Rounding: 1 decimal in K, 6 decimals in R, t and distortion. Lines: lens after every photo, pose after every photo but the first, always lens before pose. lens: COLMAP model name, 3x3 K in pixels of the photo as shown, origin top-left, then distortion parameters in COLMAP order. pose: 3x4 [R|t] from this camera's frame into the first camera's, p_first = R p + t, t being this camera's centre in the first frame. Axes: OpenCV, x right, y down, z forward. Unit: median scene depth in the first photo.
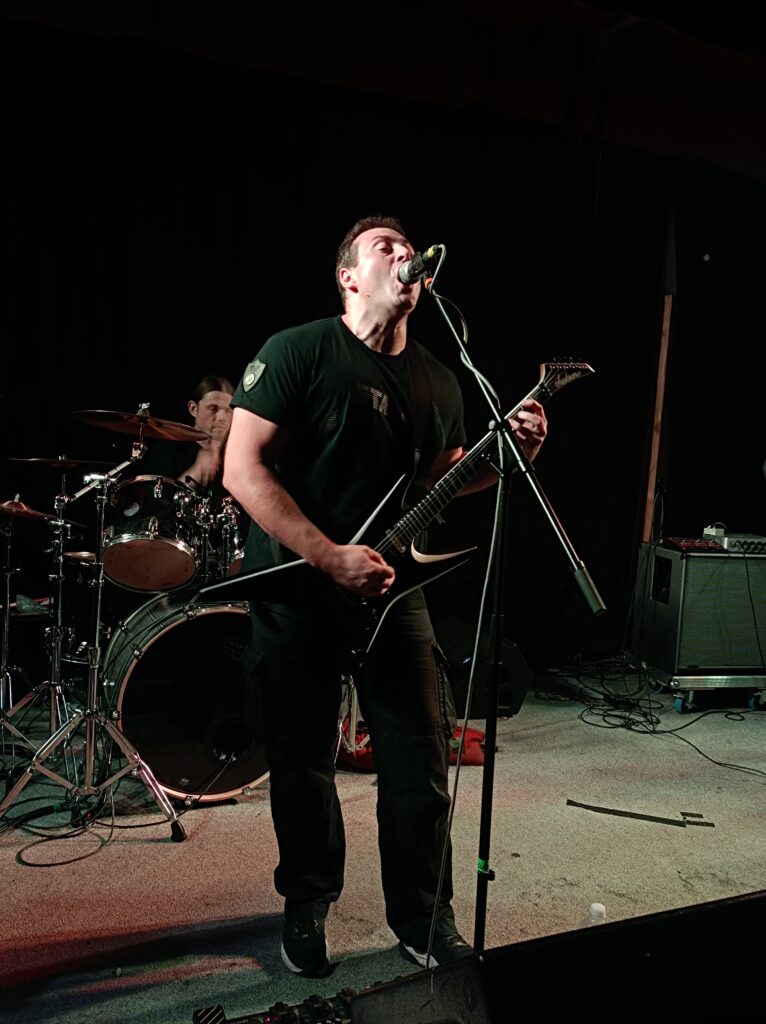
lens RADIAL K [[771.2, 0, 383.0], [0, 771.2, 512.0], [0, 0, 1]] dist [0.001881, -0.002554]
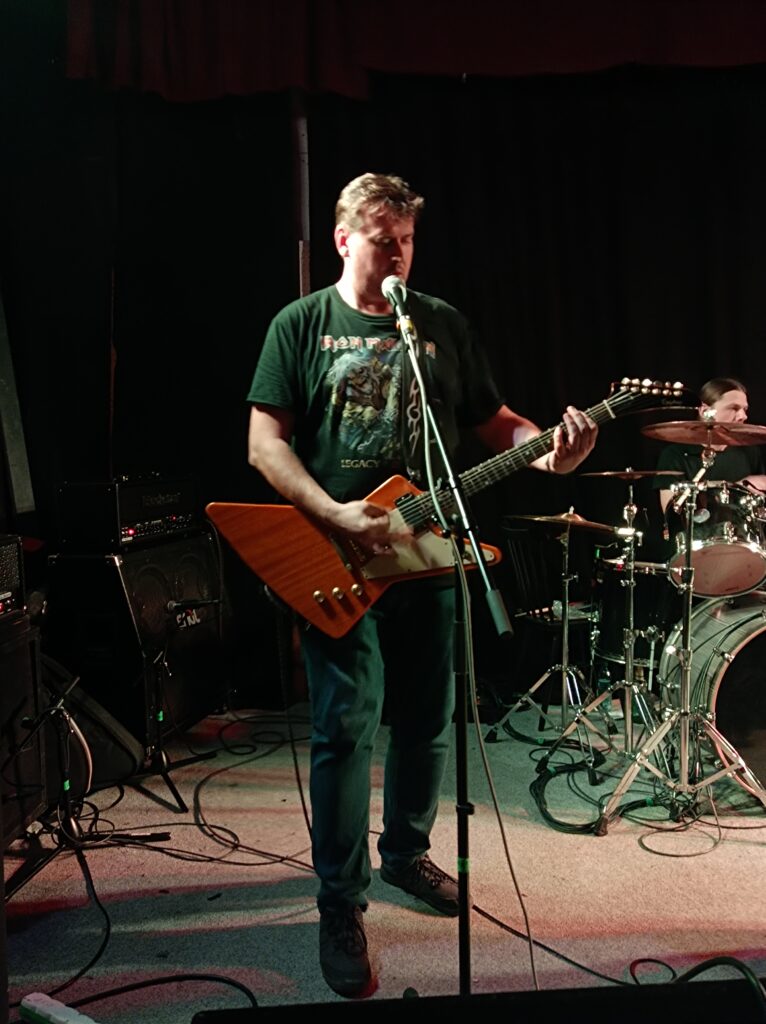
lens RADIAL K [[771.2, 0, 383.0], [0, 771.2, 512.0], [0, 0, 1]] dist [0.001881, -0.002554]
pose [[0.921669, -0.047719, -0.385031, -0.332735], [0.043006, 0.998857, -0.020849, -0.005308], [0.385585, 0.002657, 0.922668, -0.111971]]
